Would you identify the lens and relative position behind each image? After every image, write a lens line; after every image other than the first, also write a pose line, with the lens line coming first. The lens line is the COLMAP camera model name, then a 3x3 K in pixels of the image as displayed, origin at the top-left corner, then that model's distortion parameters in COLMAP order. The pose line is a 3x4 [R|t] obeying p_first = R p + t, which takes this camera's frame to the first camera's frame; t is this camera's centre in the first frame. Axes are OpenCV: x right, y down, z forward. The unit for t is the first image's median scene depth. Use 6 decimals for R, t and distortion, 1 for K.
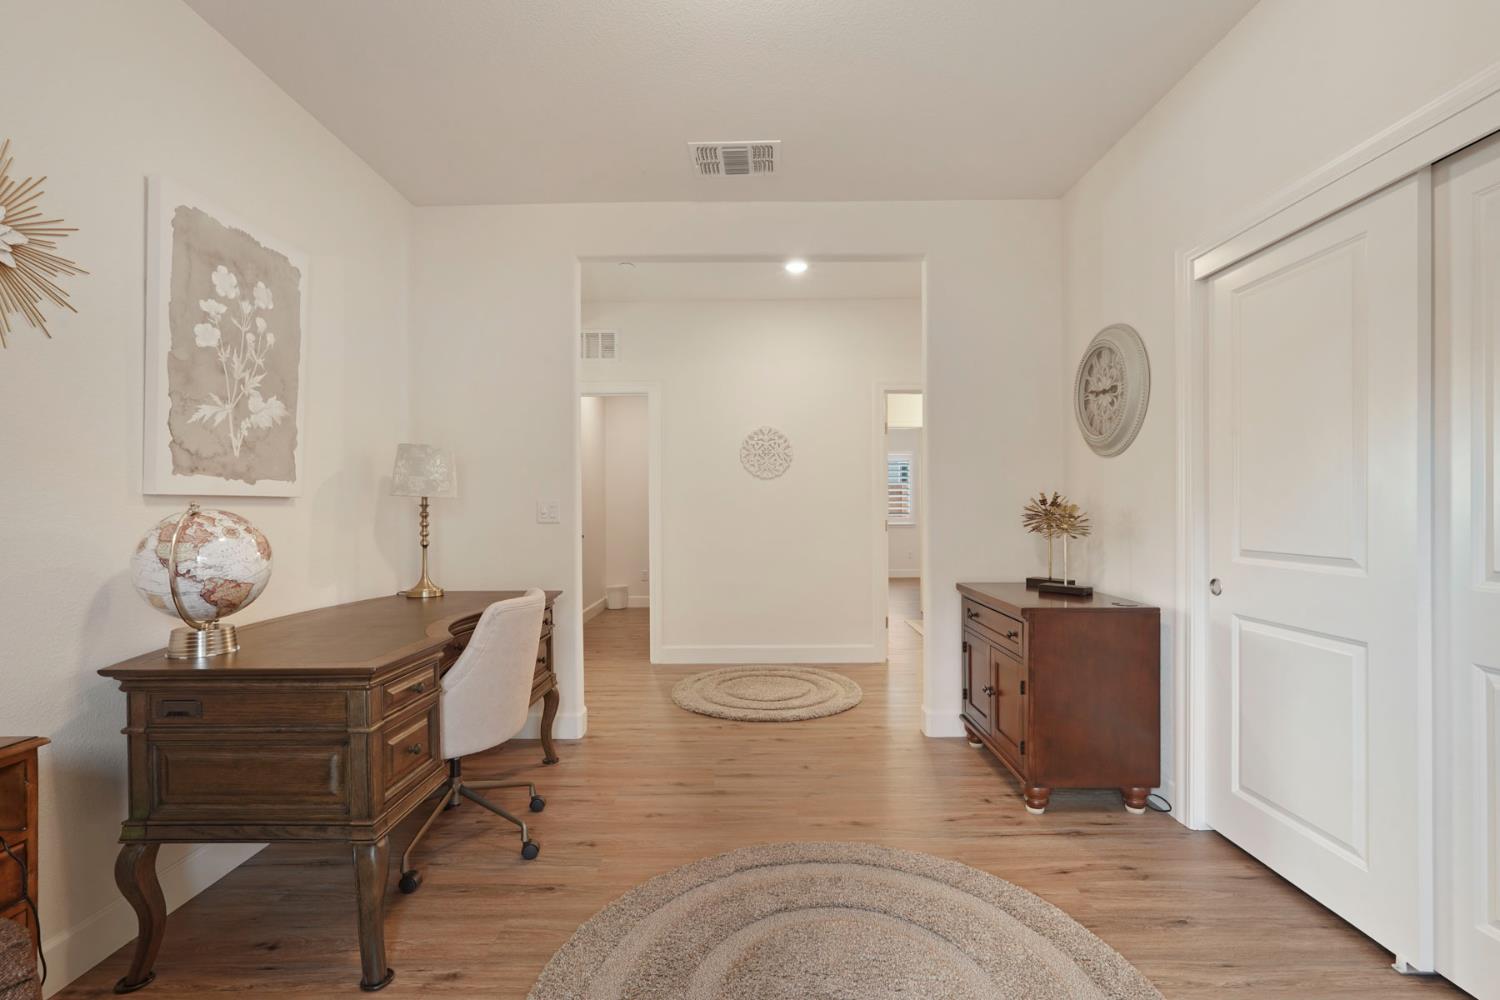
lens RADIAL K [[673.1, 0, 751.4], [0, 673.1, 505.5], [0, 0, 1]] dist [-0.008361, 0.003333]
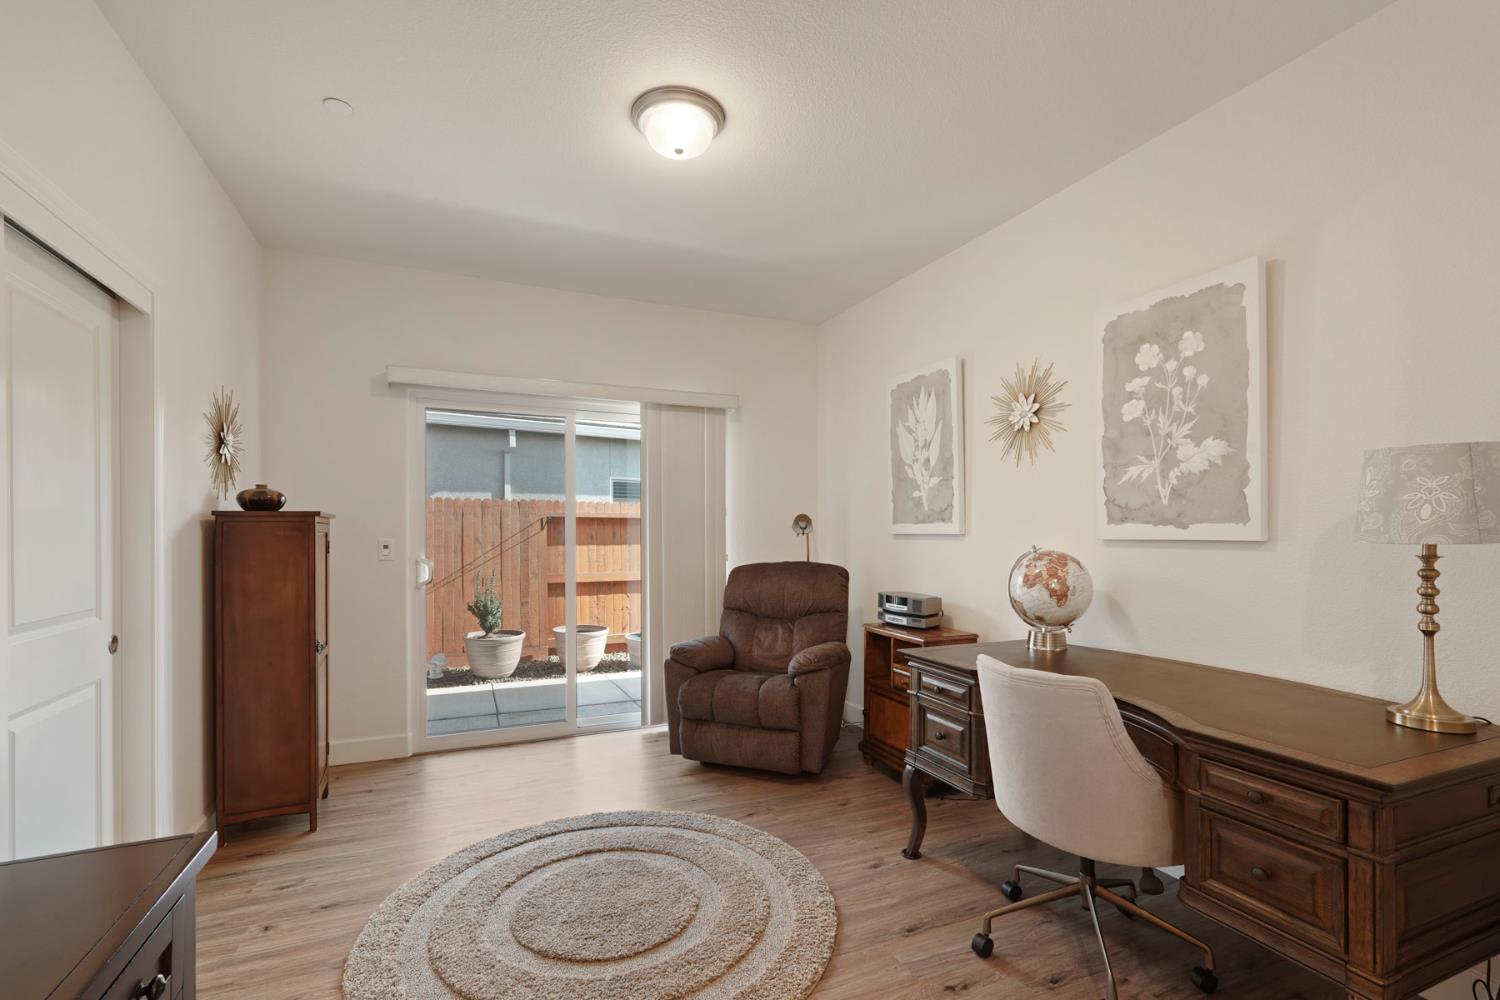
lens RADIAL K [[673.1, 0, 736.8], [0, 673.1, 533.0], [0, 0, 1]] dist [-0.008361, 0.003333]
pose [[-0.922490, 0.006882, -0.385959, 0.316637], [0.007361, 0.999973, 0.000237, -0.031698], [0.385950, -0.002623, -0.922516, 1.754944]]
